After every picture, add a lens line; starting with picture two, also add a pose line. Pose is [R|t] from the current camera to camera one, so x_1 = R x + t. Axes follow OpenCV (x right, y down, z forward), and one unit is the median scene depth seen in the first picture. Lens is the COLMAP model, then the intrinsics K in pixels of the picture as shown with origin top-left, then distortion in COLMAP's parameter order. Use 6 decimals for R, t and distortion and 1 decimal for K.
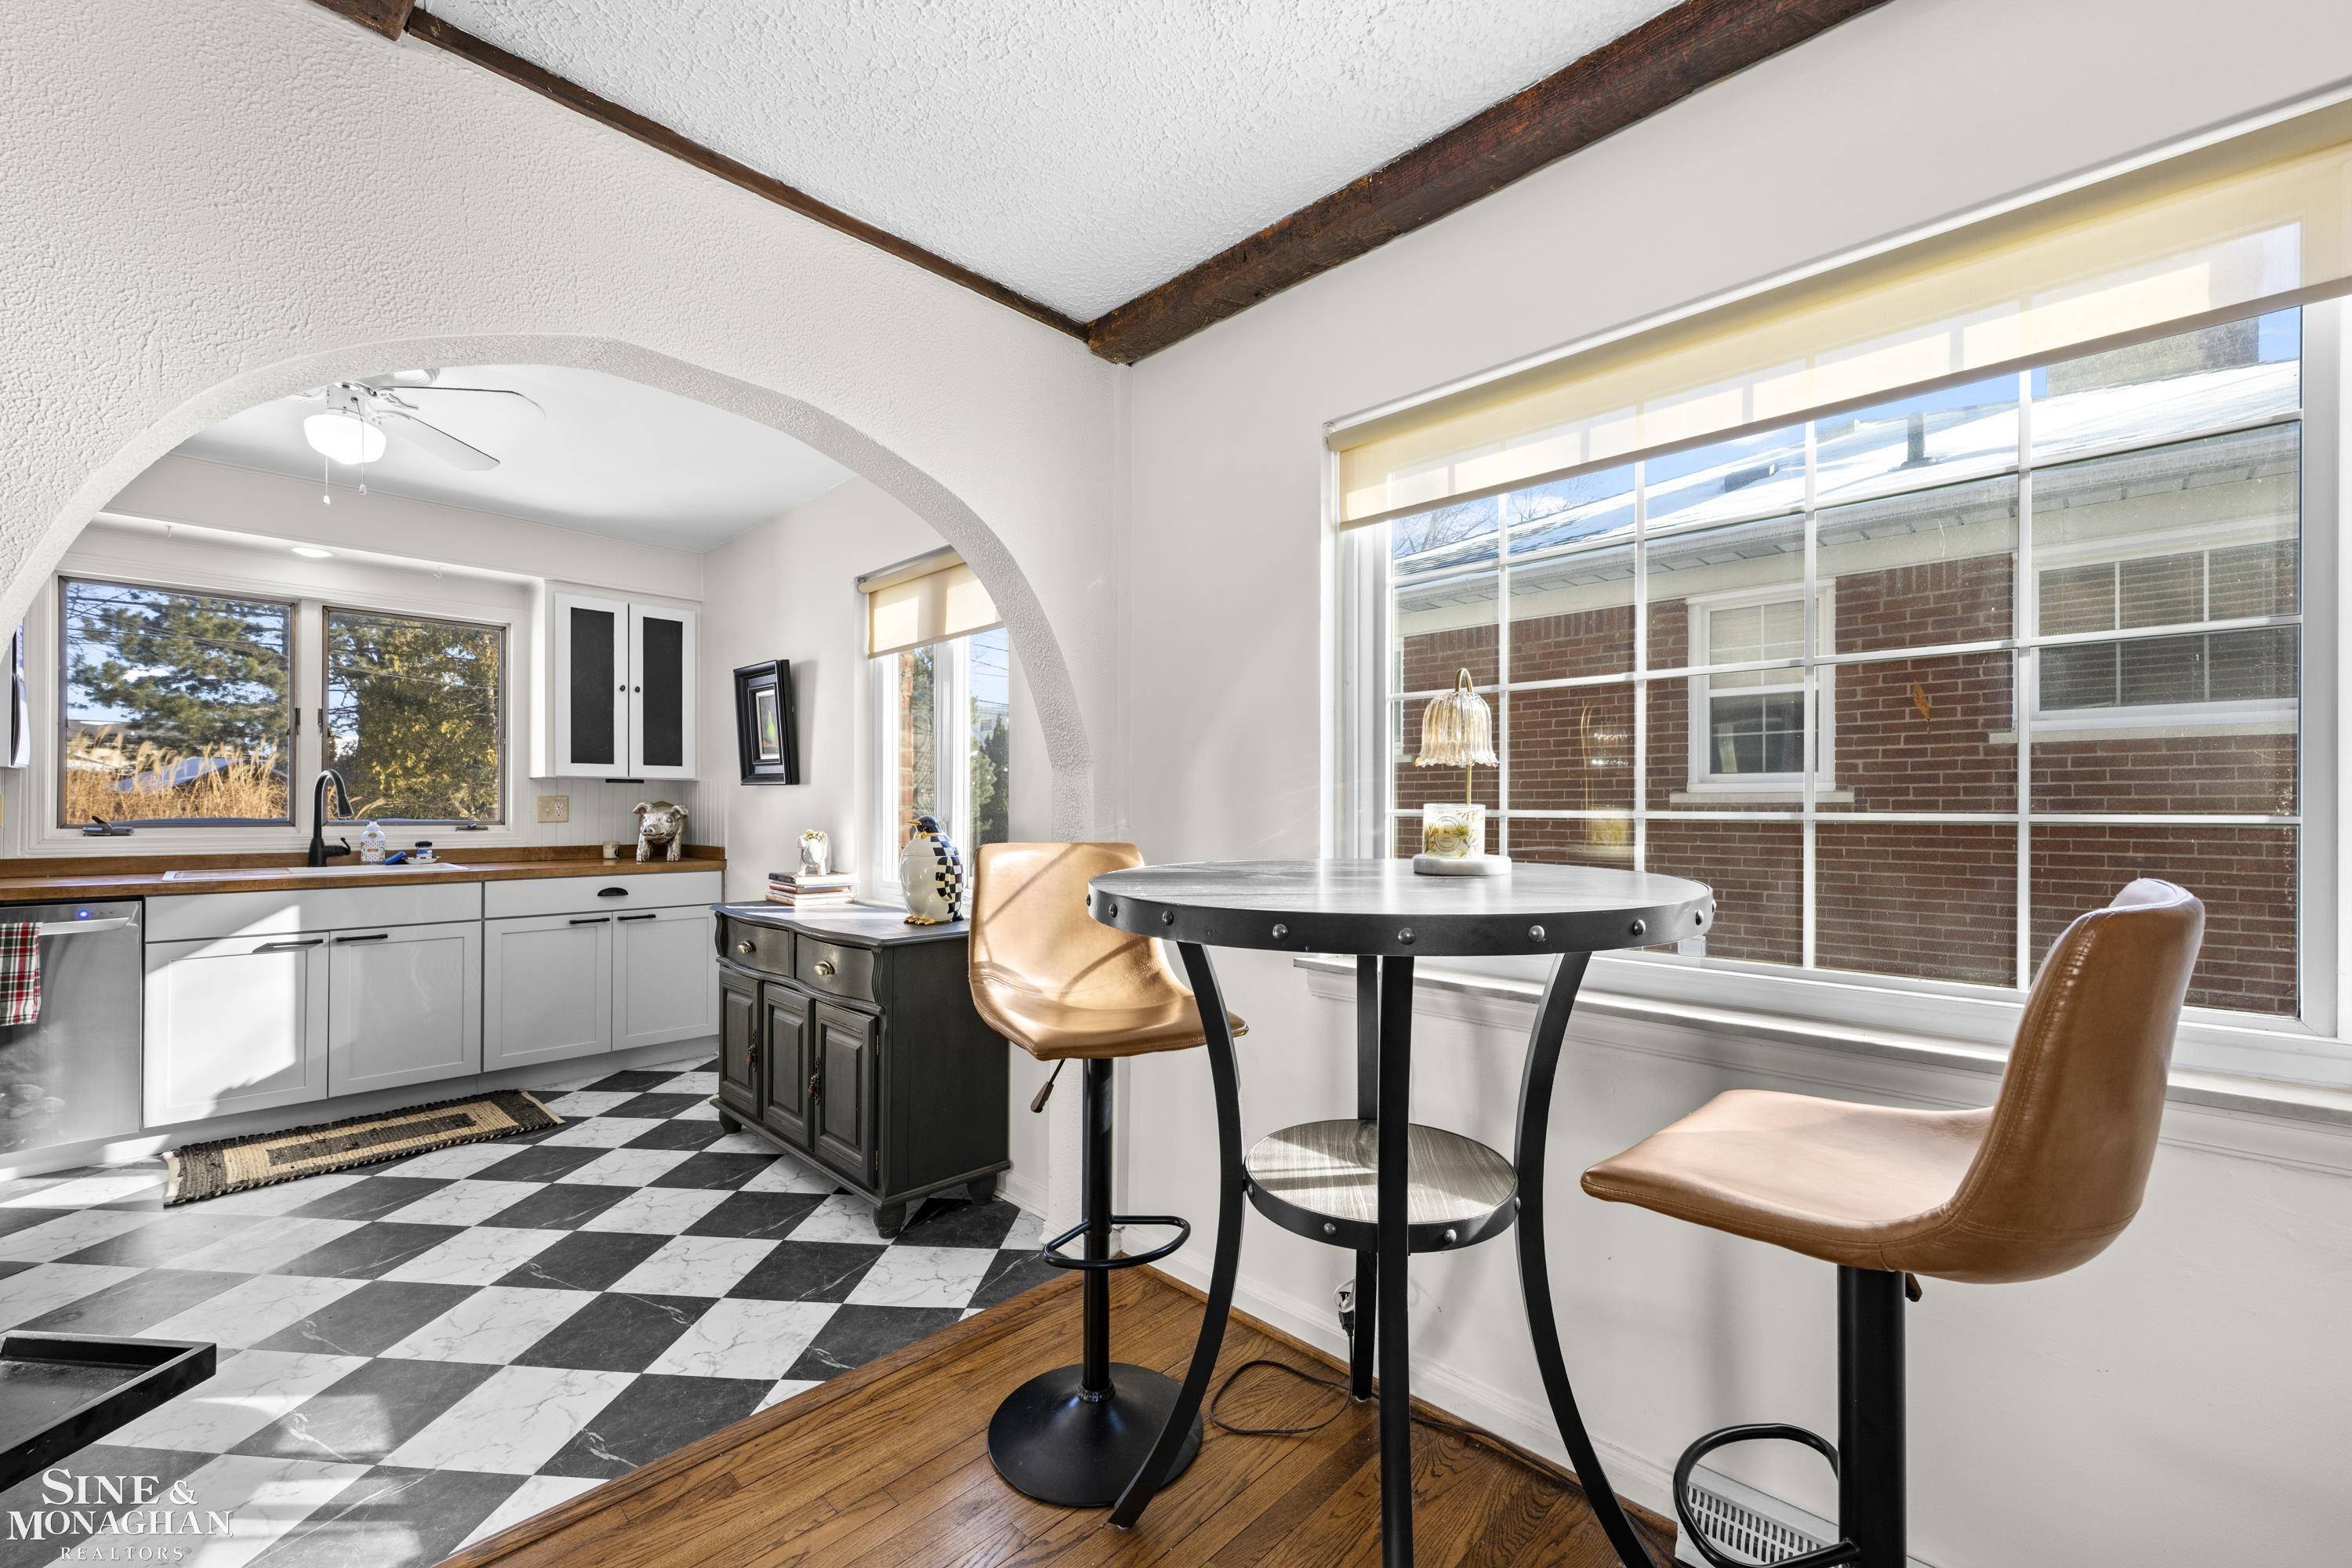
lens RADIAL K [[941.3, 0, 1183.0], [0, 941.3, 804.8], [0, 0, 1]] dist [-0.000277, 0.000117]
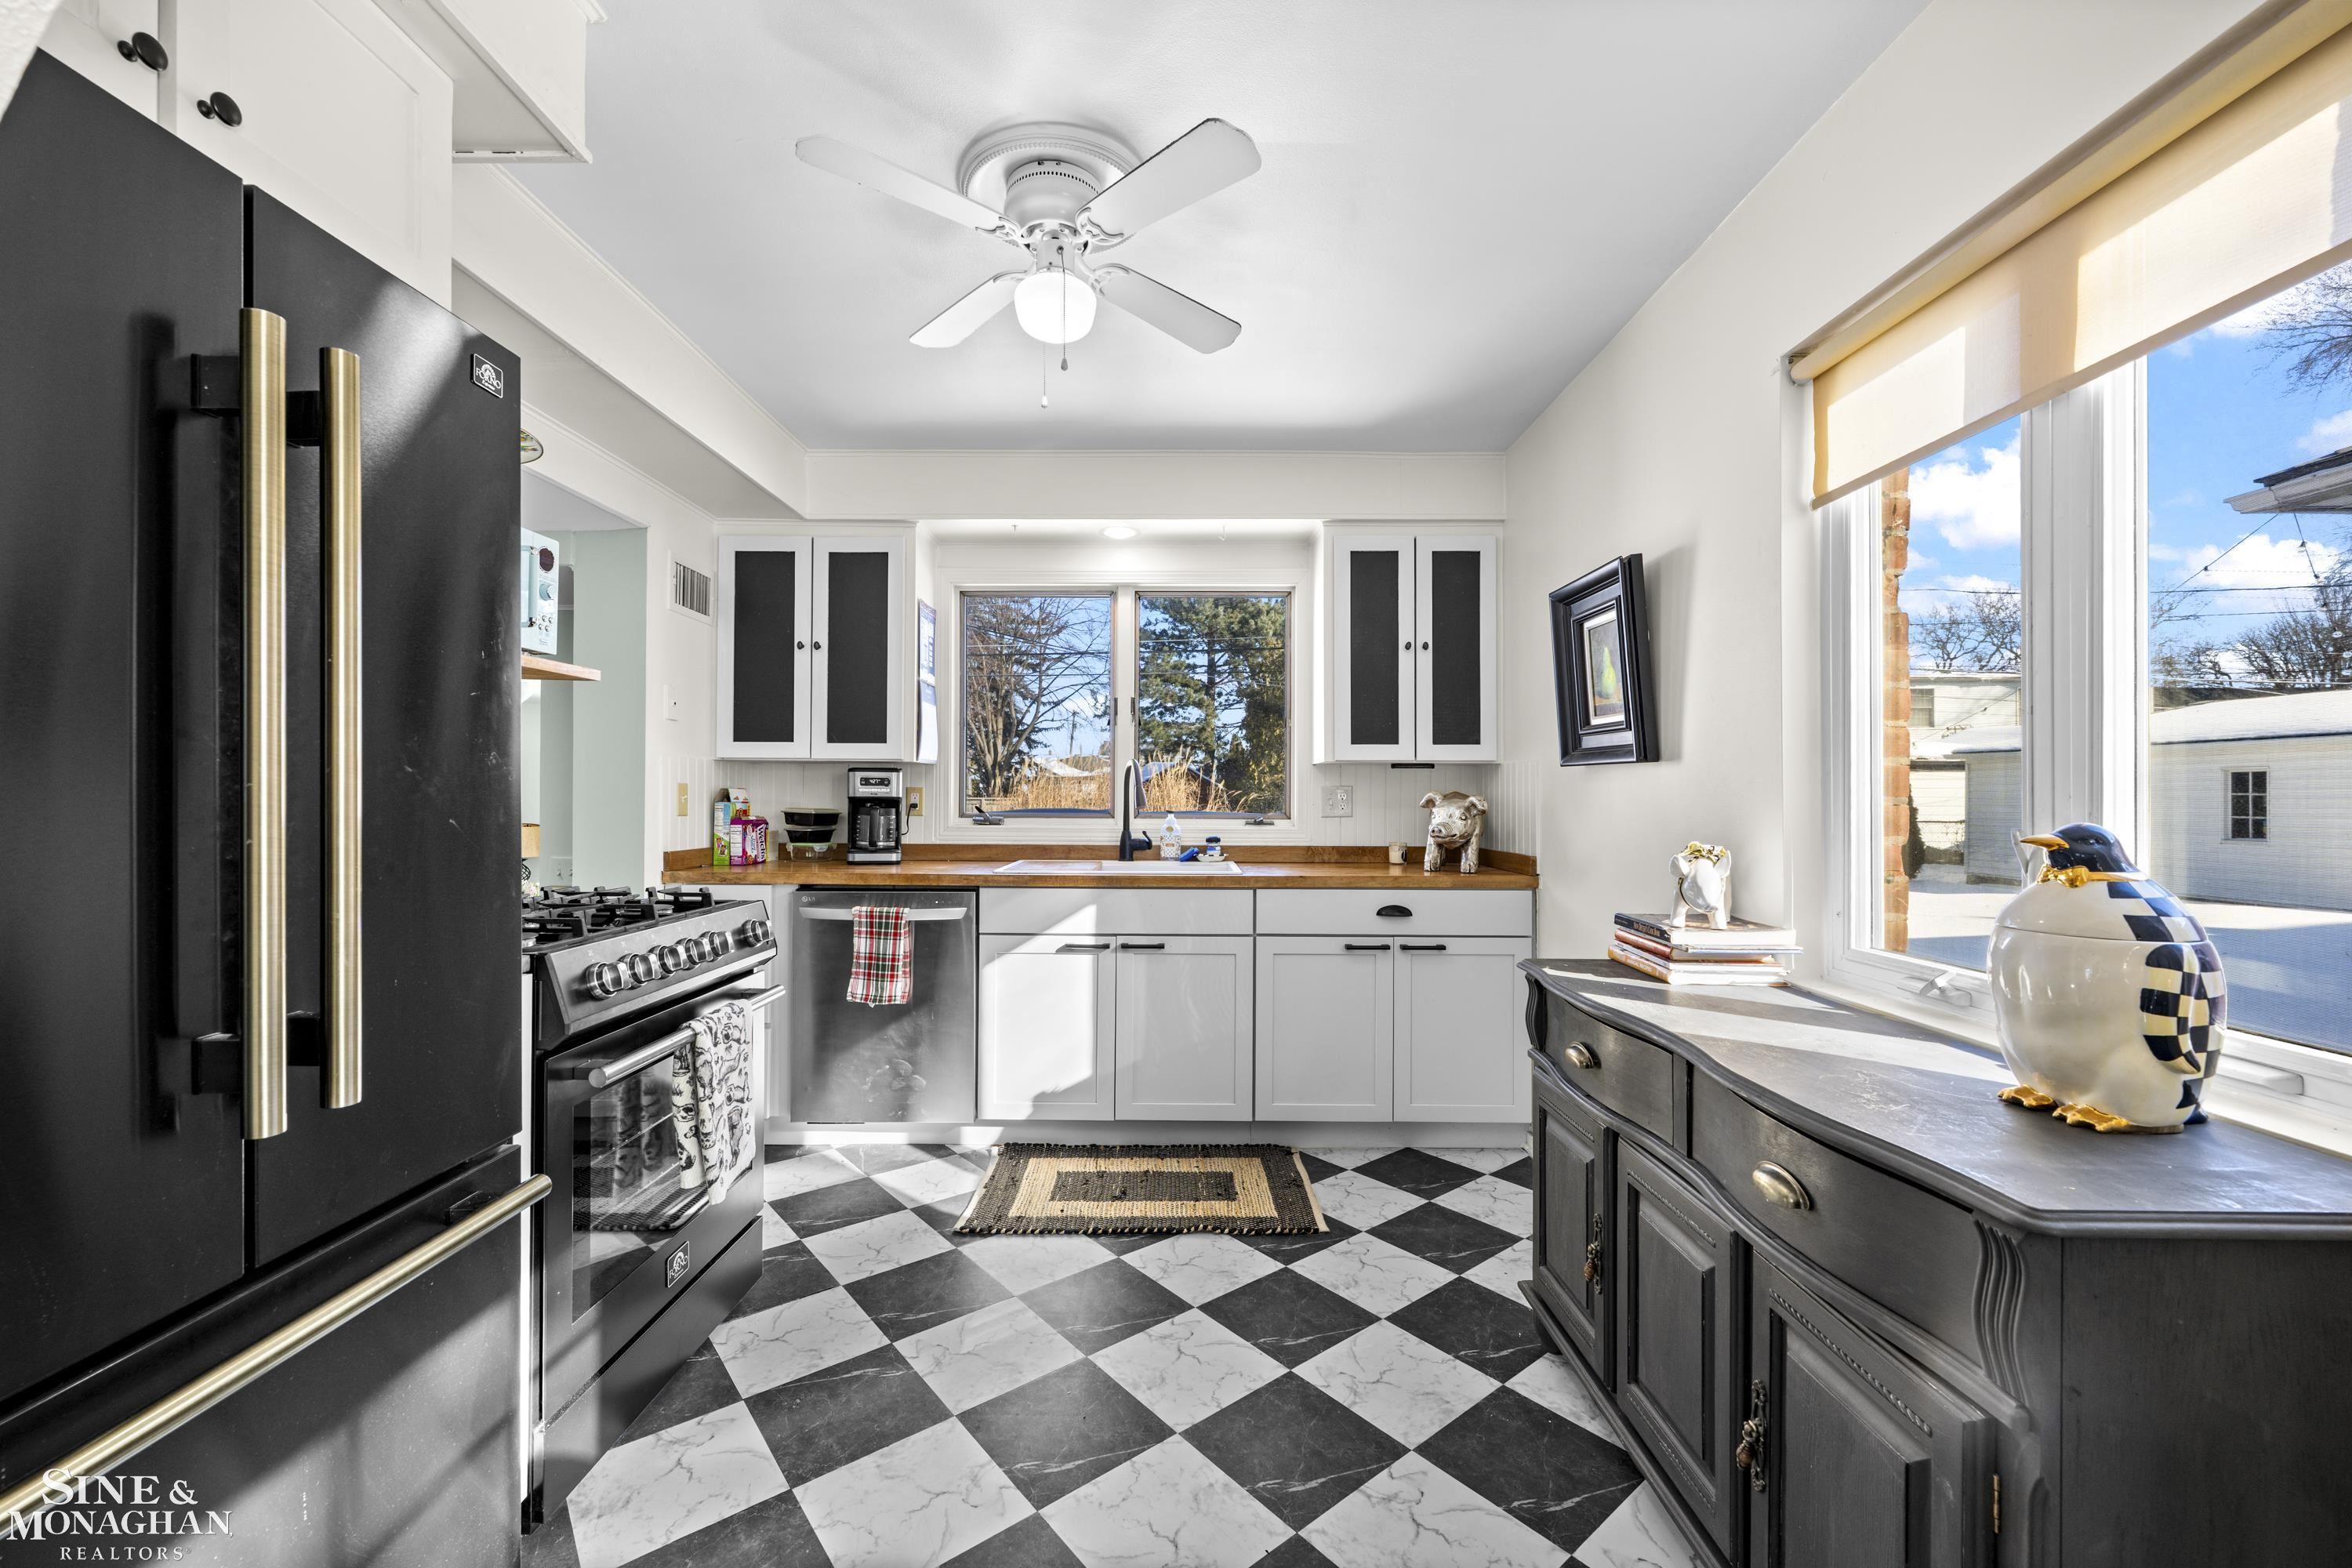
lens RADIAL K [[933.3, 0, 1171.8], [0, 933.3, 790.8], [0, 0, 1]] dist [0.000975, 0.000117]
pose [[0.684620, -0.004650, -0.728885, -0.212923], [-0.000600, 0.999976, -0.006943, 0.001275], [0.728900, 0.005191, 0.684601, 0.418691]]
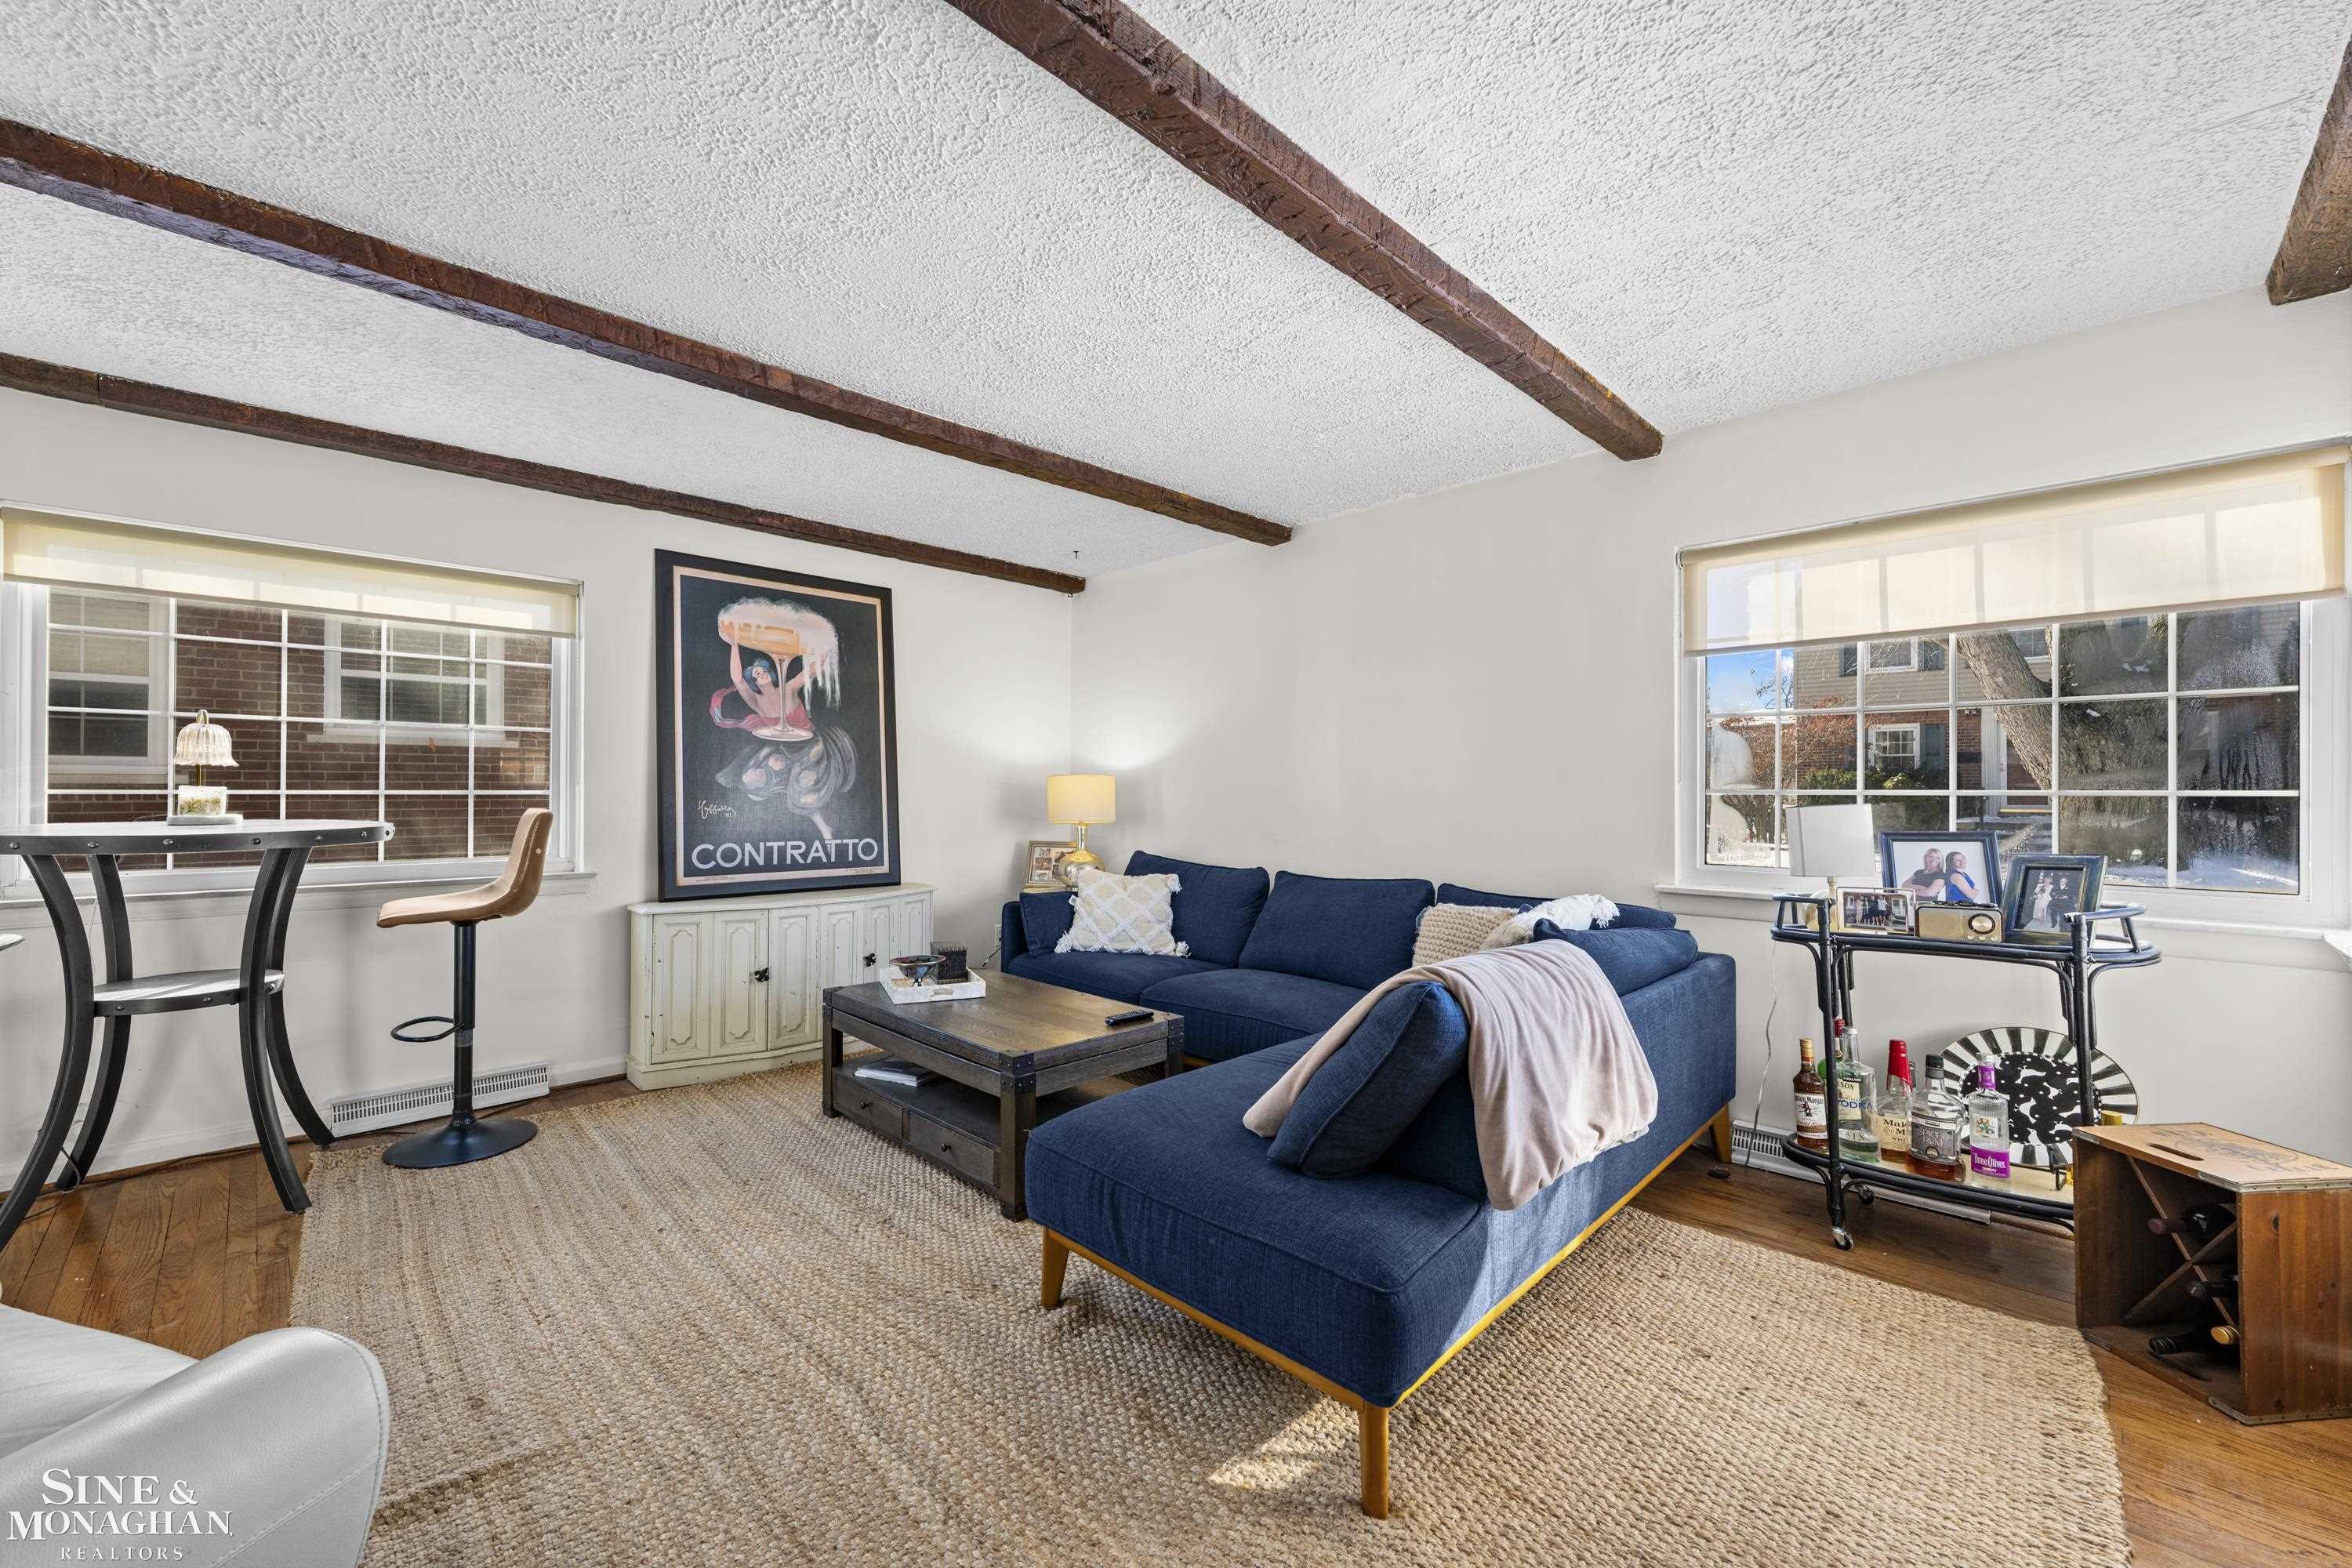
lens RADIAL K [[933.3, 0, 1171.8], [0, 933.3, 790.8], [0, 0, 1]] dist [0.000975, 0.000117]
pose [[0.022338, -0.002899, 0.999746, -0.673472], [-0.004370, 0.999986, 0.002998, -0.003011], [-0.999741, -0.004436, 0.022325, -0.415204]]
